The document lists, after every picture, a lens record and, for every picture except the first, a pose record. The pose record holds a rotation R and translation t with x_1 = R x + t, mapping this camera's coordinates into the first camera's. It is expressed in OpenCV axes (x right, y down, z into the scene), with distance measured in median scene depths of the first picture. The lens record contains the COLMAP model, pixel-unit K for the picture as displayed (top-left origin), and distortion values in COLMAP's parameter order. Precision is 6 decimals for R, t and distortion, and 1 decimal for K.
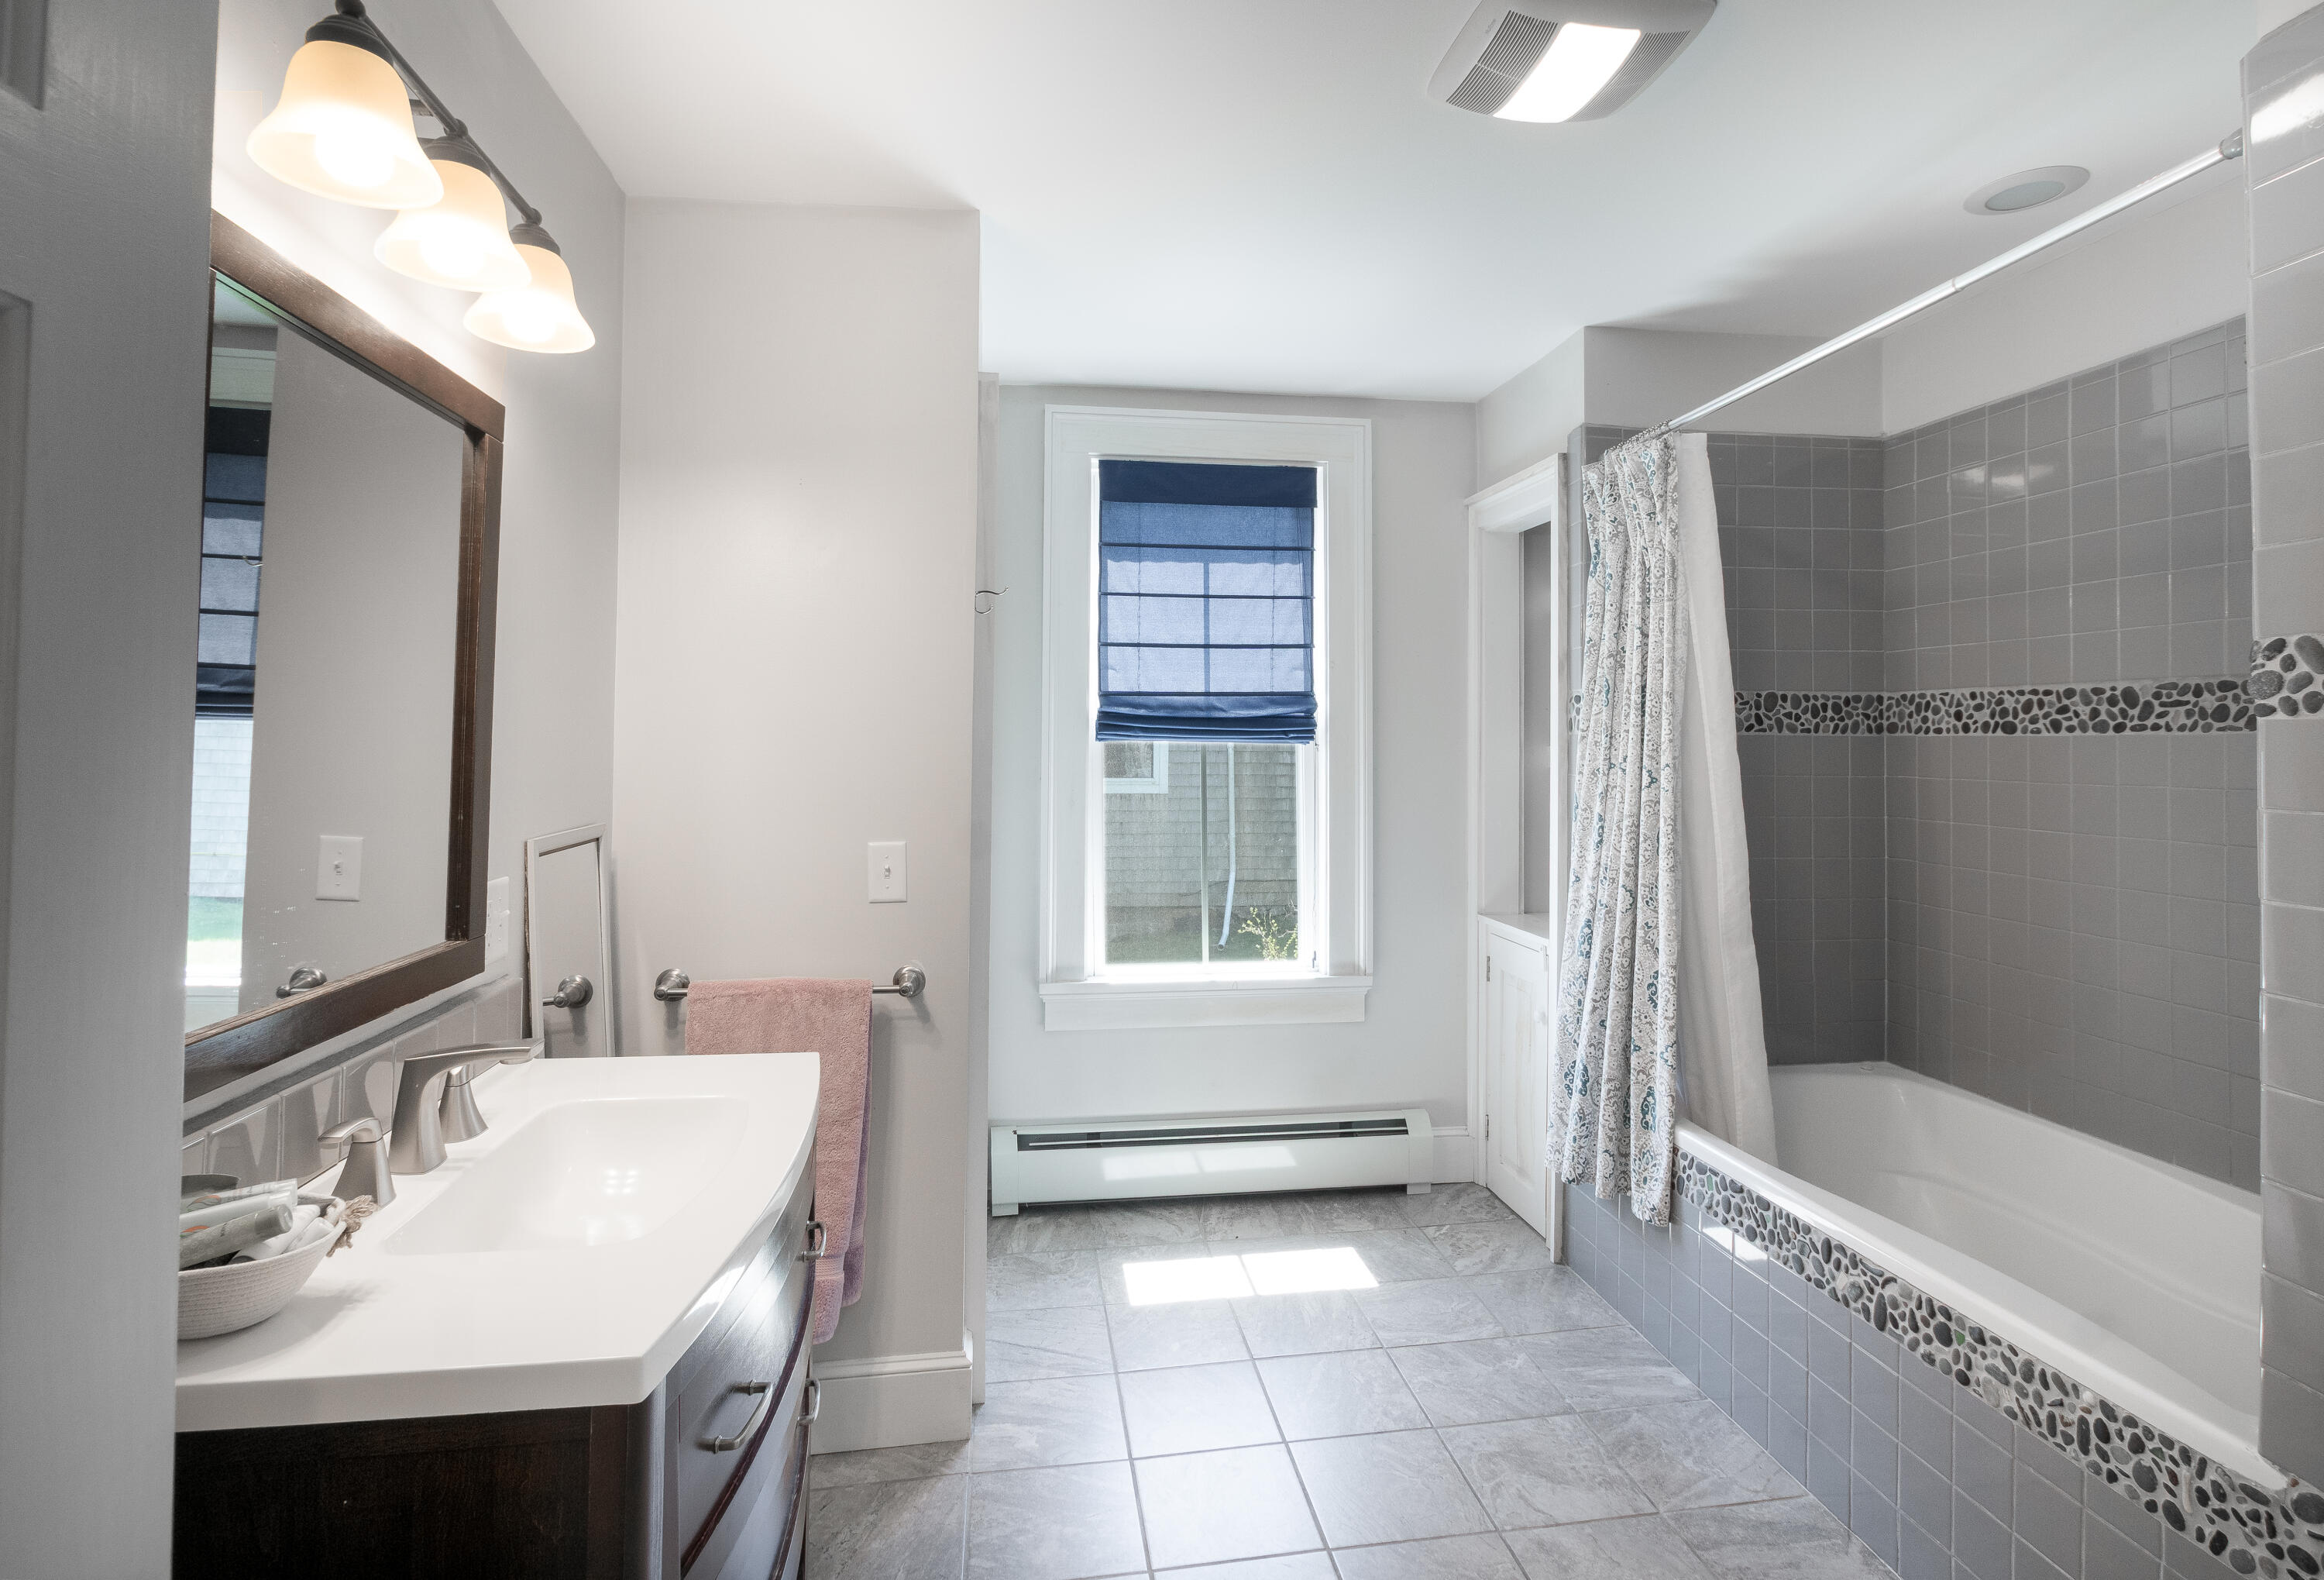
lens RADIAL K [[1140.5, 0, 1161.9], [0, 1140.5, 720.1], [0, 0, 1]] dist [-0.011291, 0.000417]
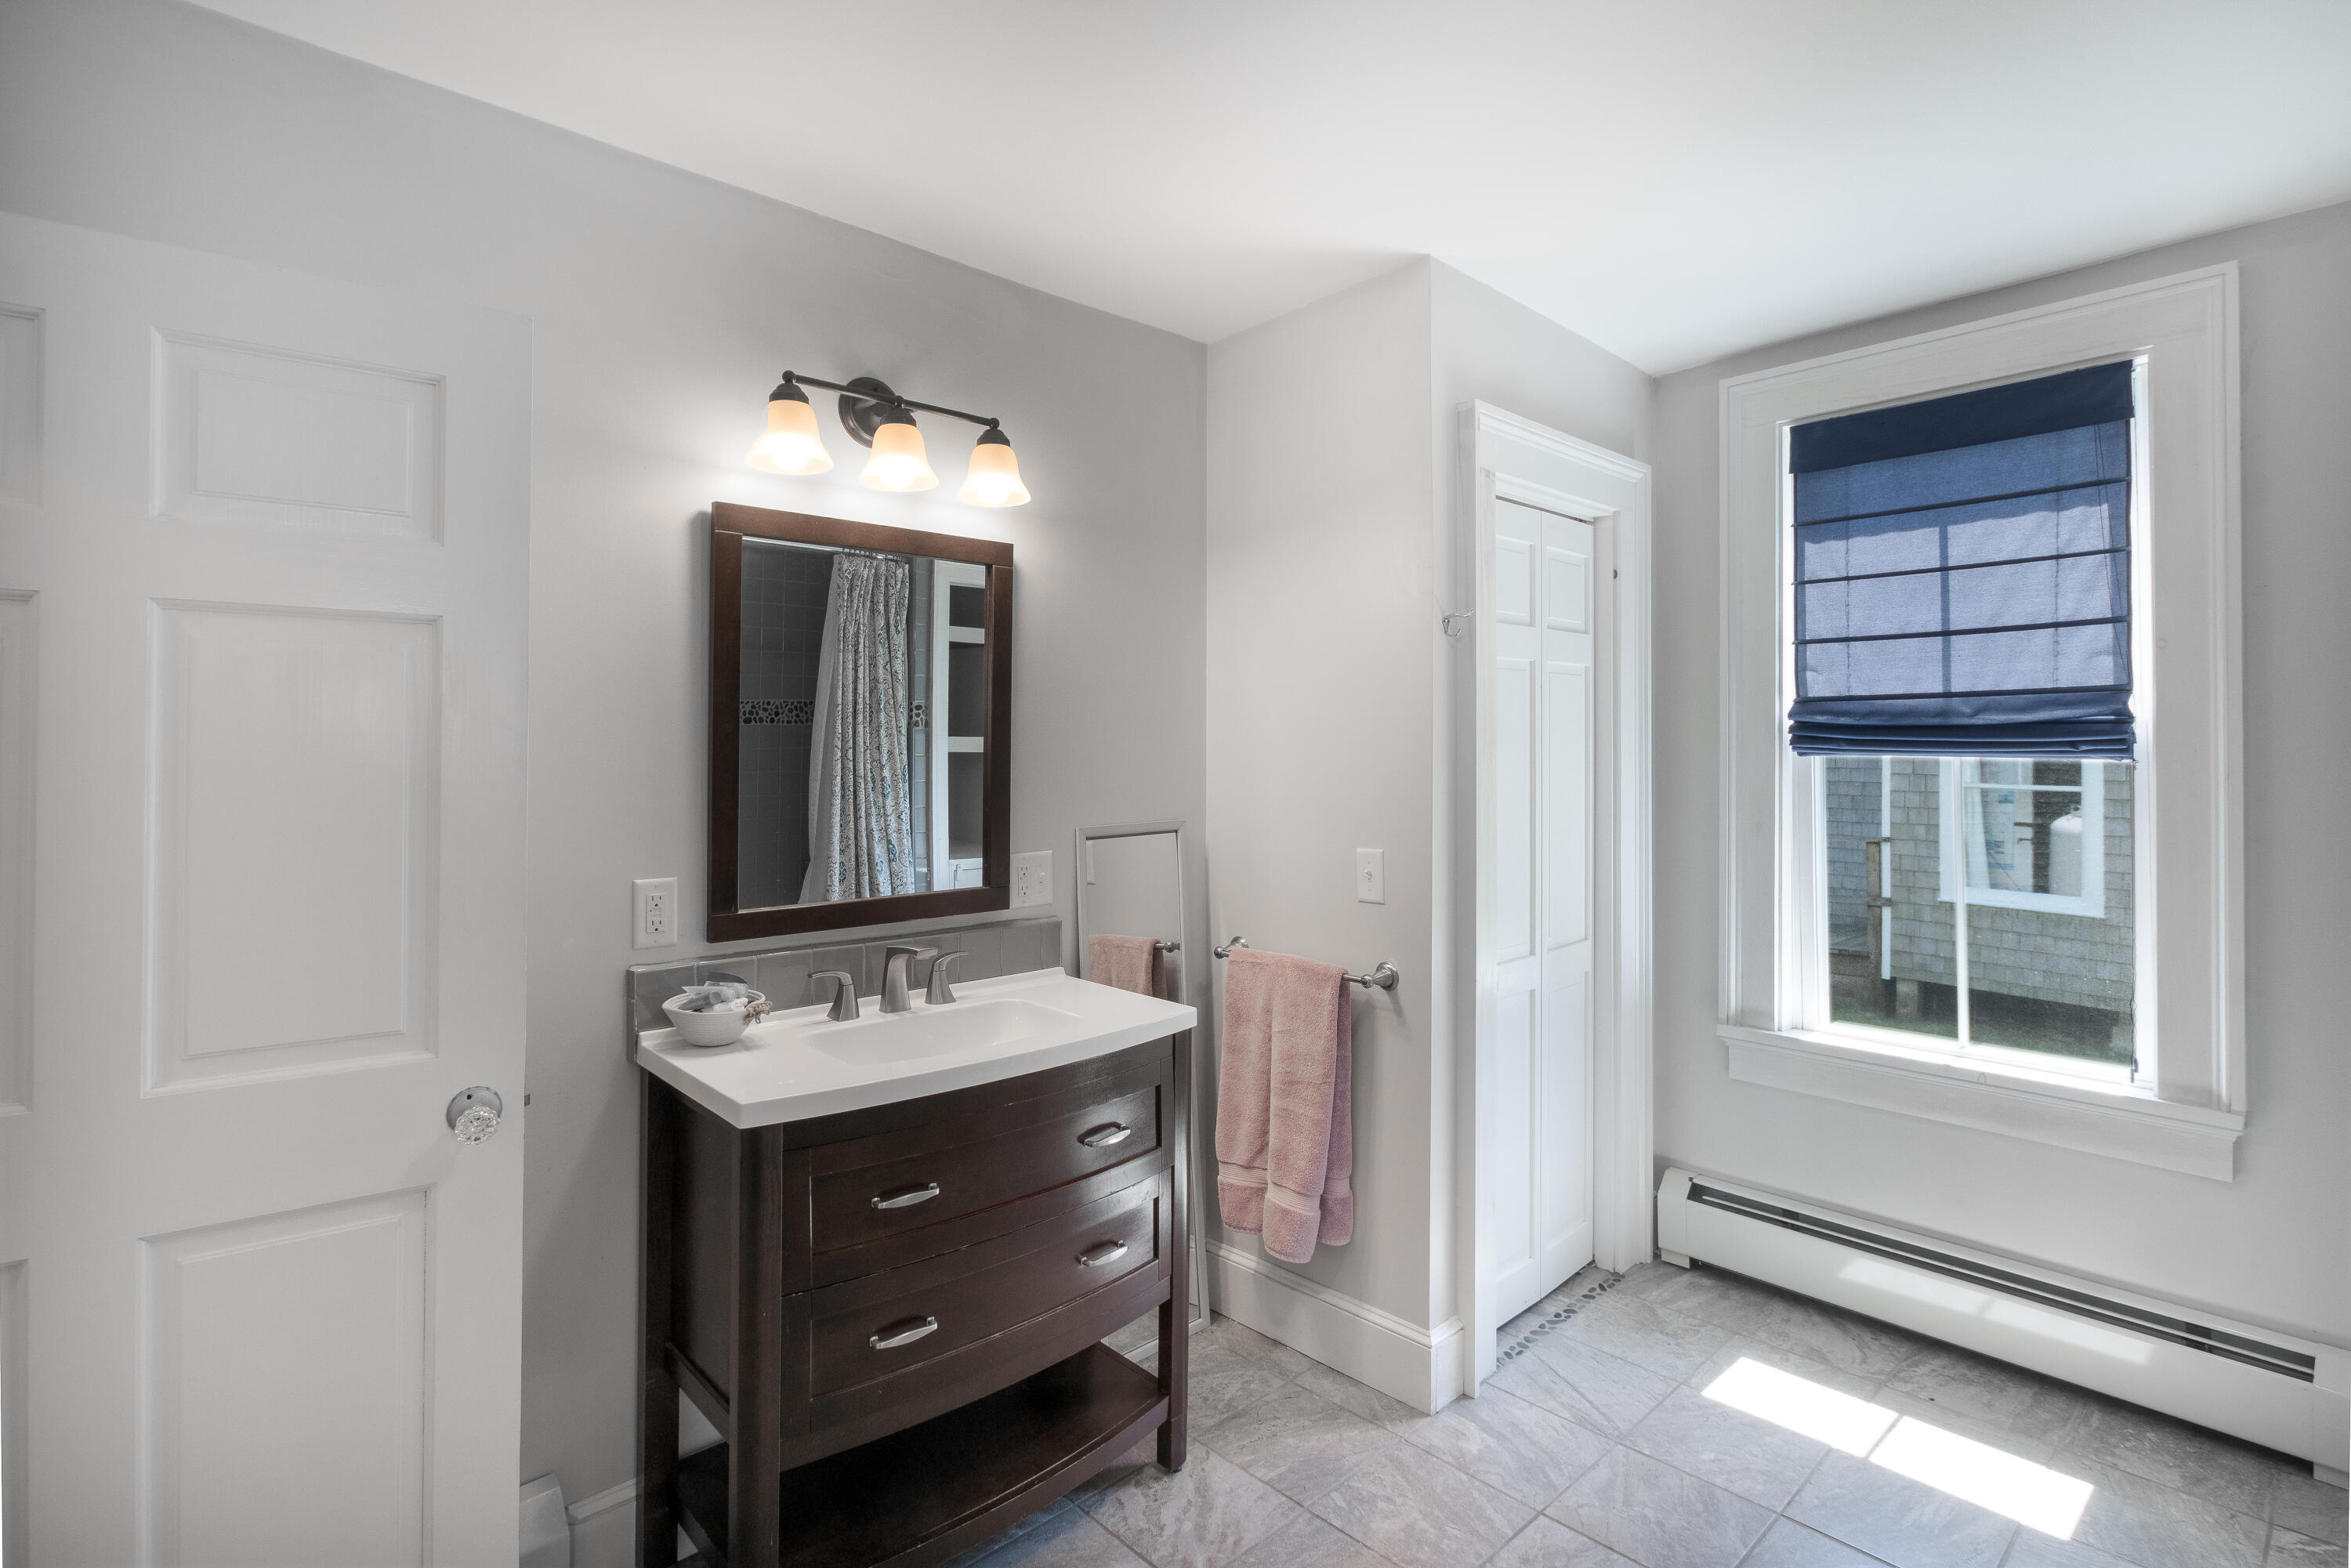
lens RADIAL K [[1115.8, 0, 1176.0], [0, 1115.8, 734.5], [0, 0, 1]] dist [0.000965, 0.000646]
pose [[0.576636, -0.014066, -0.816880, 0.359510], [0.020696, 0.999782, -0.002607, -0.004924], [0.816739, -0.015403, 0.576802, 0.136222]]
